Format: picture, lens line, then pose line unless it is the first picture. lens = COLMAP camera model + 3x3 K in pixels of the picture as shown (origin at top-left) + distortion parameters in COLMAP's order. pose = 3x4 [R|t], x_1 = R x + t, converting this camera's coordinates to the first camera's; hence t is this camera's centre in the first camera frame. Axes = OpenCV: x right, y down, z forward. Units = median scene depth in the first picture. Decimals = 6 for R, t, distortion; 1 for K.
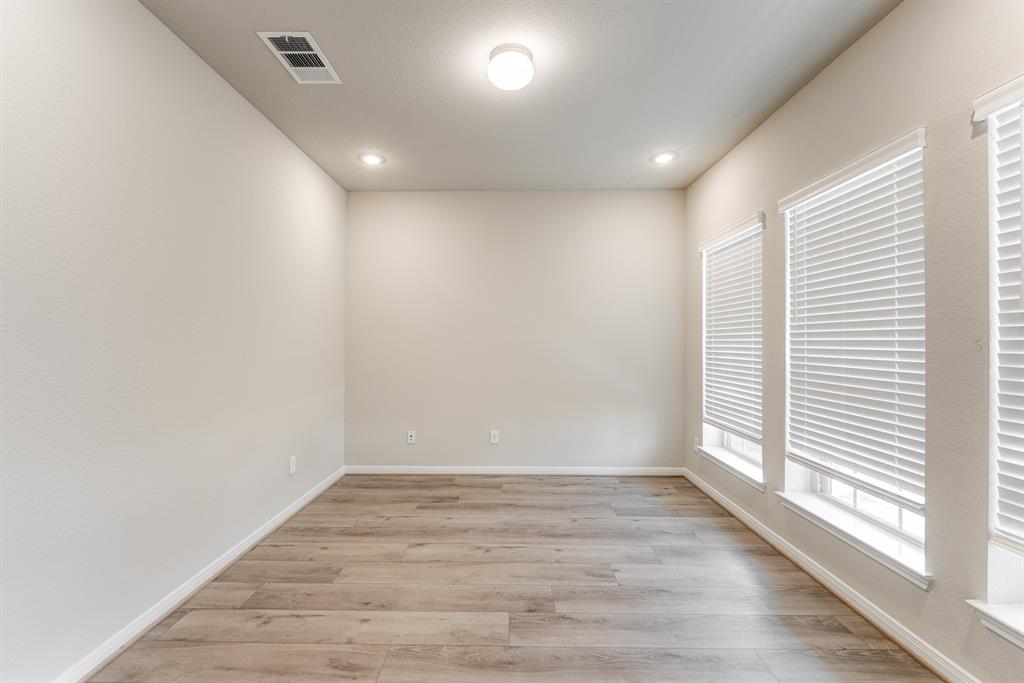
lens RADIAL K [[416.8, 0, 515.2], [0, 416.8, 337.3], [0, 0, 1]] dist [0.001980, -0.003455]
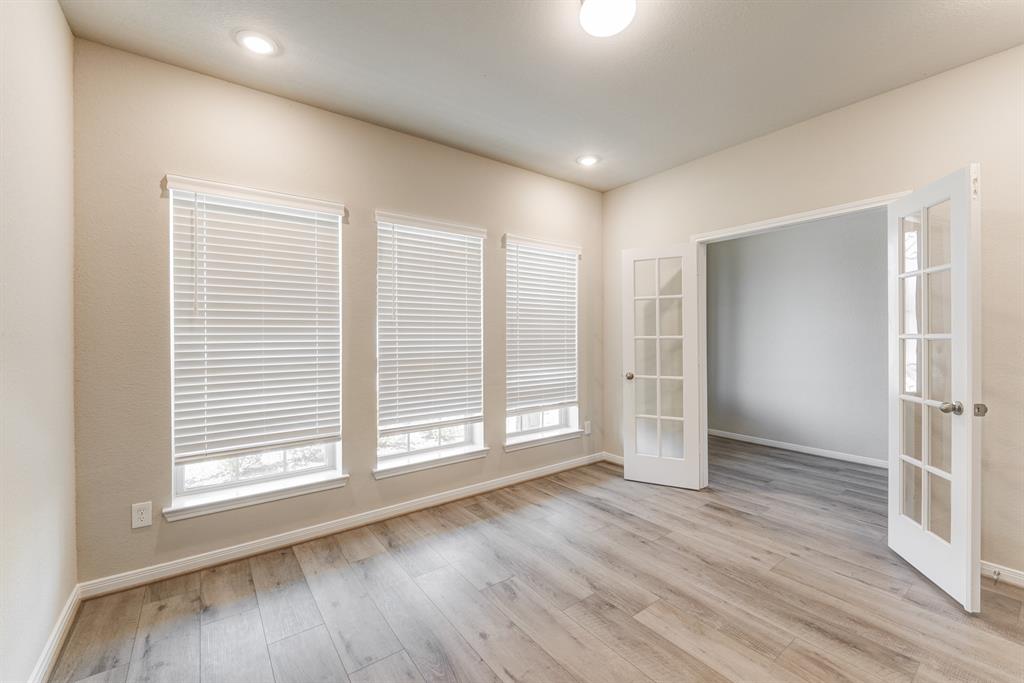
lens RADIAL K [[416.8, 0, 500.2], [0, 416.8, 334.9], [0, 0, 1]] dist [0.001980, -0.003455]
pose [[-0.569478, -0.000044, 0.822006, -0.599539], [-0.006139, 0.999972, -0.004199, 0.013883], [-0.821983, -0.007437, -0.569463, 1.709121]]
